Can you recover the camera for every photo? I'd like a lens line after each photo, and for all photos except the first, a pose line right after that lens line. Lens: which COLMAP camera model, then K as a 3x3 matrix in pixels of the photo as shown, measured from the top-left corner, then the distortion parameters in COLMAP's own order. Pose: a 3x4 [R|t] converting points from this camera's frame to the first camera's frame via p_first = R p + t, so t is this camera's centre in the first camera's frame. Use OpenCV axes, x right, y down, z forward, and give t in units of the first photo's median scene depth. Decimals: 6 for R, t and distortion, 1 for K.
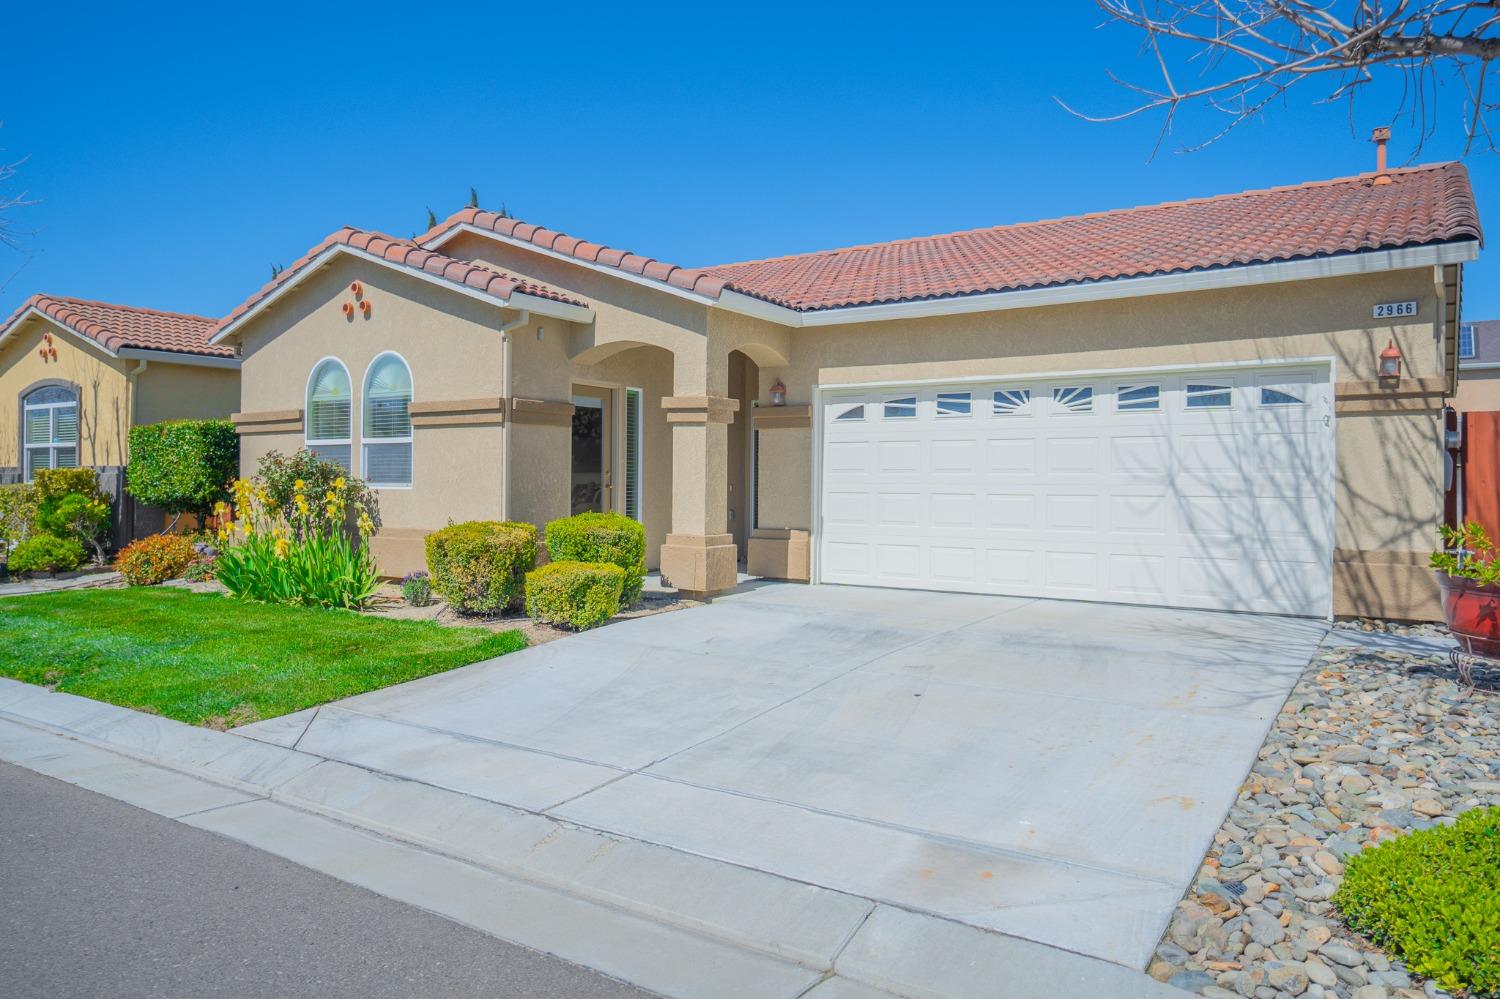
lens RADIAL K [[1020.8, 0, 739.8], [0, 1020.8, 486.7], [0, 0, 1]] dist [0.006446, 0.010385]
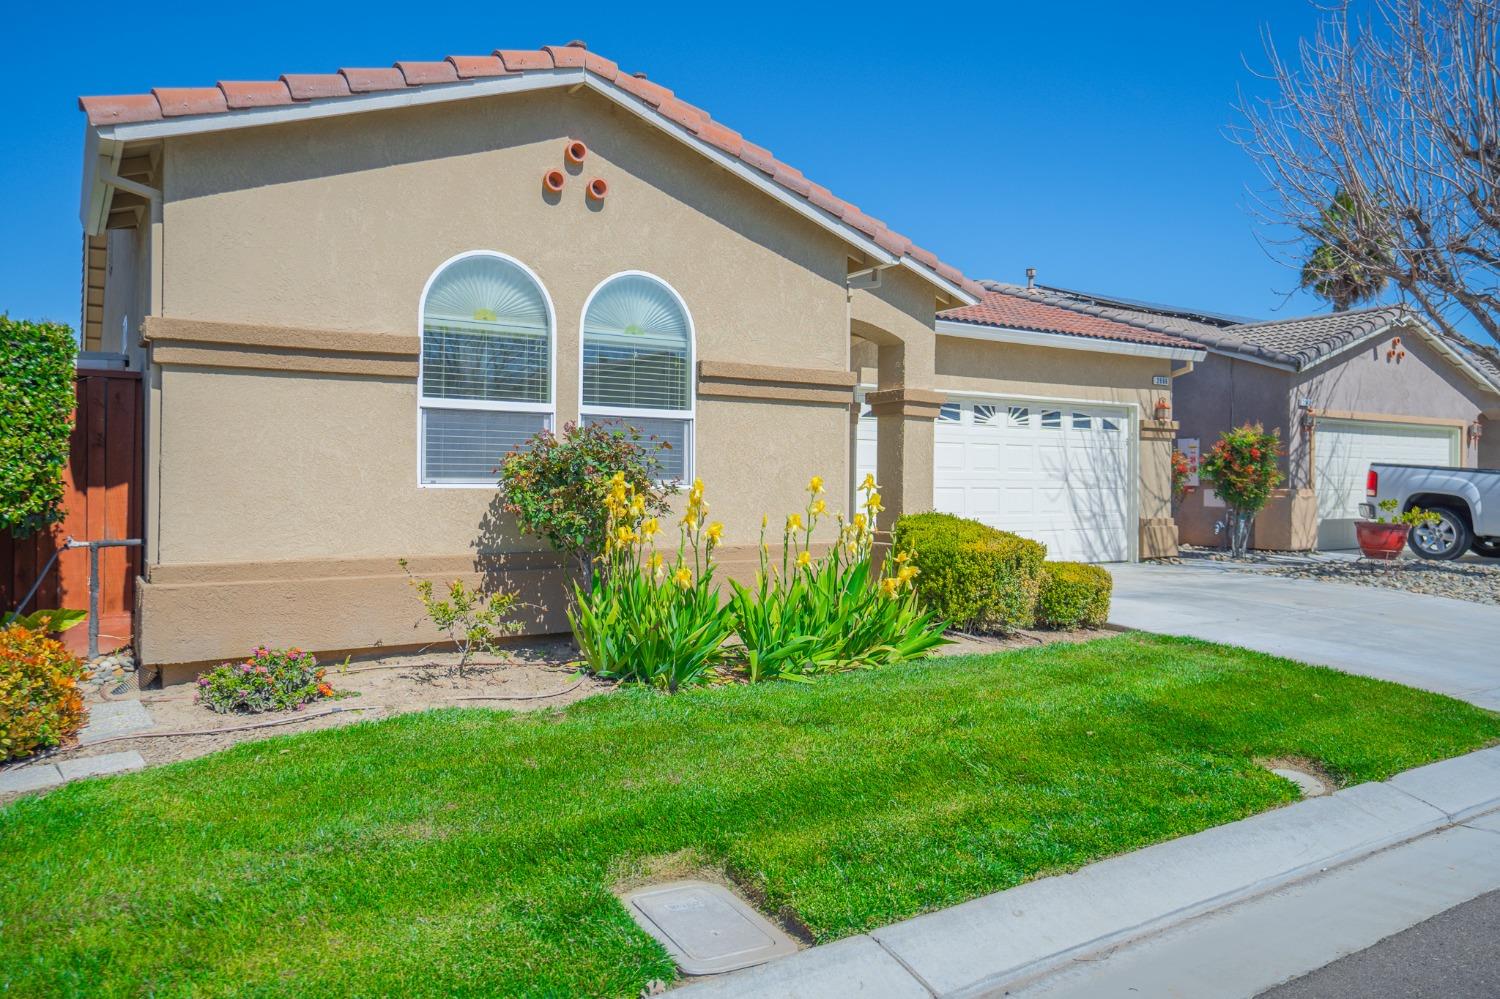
lens RADIAL K [[1033.0, 0, 758.1], [0, 1033.0, 481.0], [0, 0, 1]] dist [0.005897, 0.010438]
pose [[0.389738, -0.003384, 0.920919, -1.144457], [-0.000709, 0.999992, 0.003975, -0.006749], [-0.920925, -0.002202, 0.389733, 0.859848]]
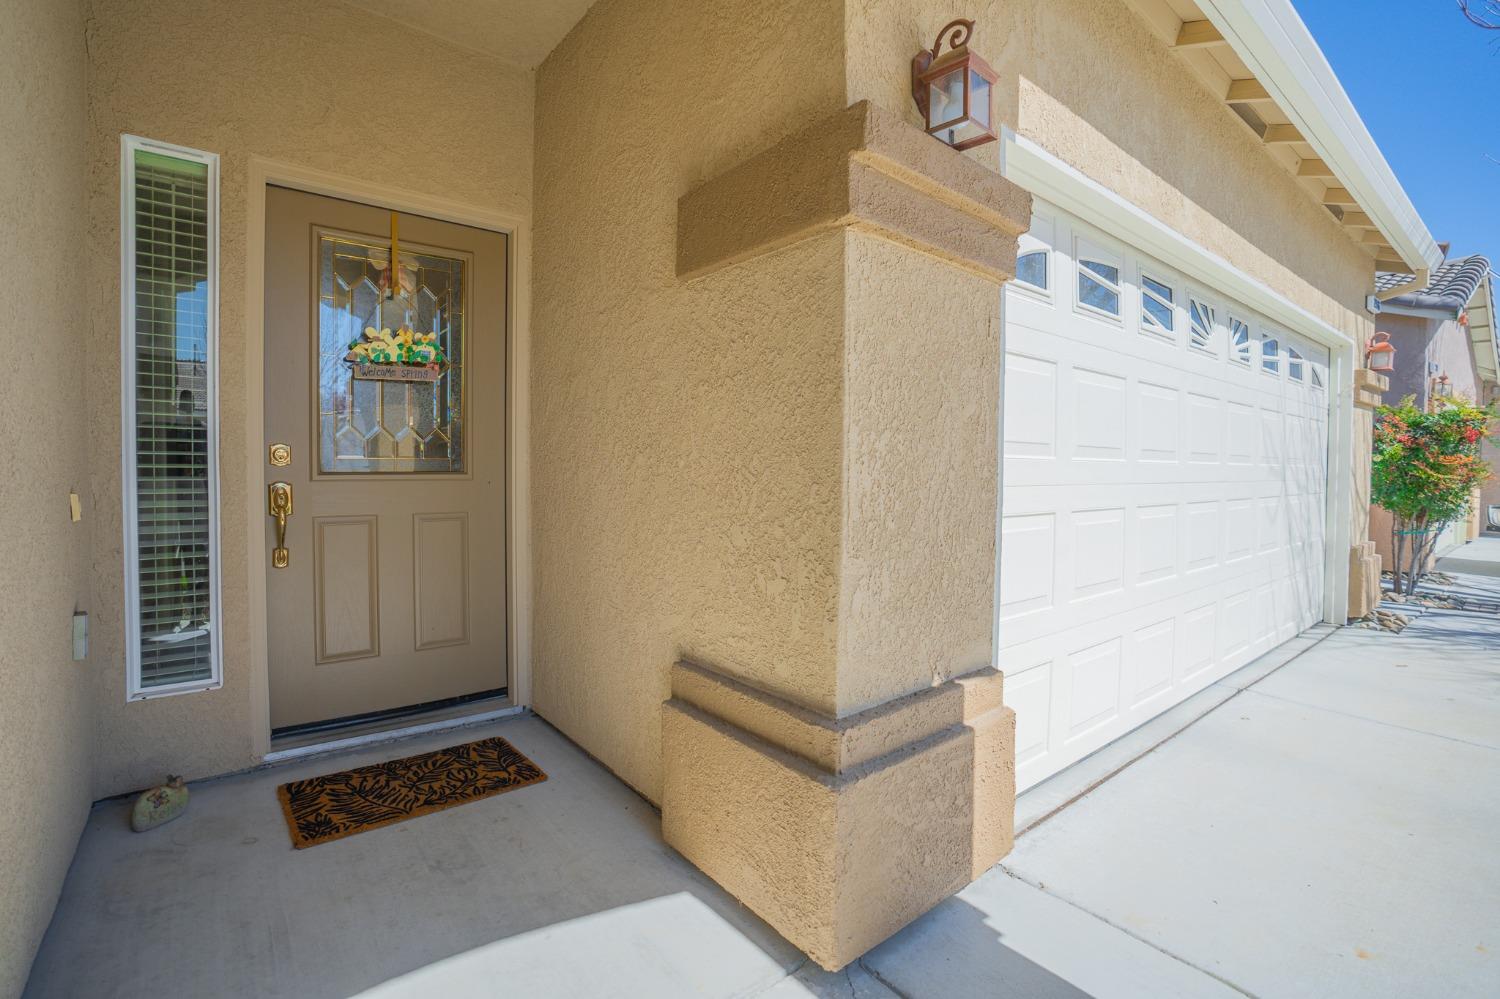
lens RADIAL K [[689.9, 0, 748.4], [0, 689.9, 492.2], [0, 0, 1]] dist [-0.051431, 0.015106]
pose [[0.293353, -0.030913, 0.955504, -0.150174], [-0.002213, 0.999452, 0.033014, -0.007444], [-0.956002, -0.011799, 0.293124, 1.265045]]
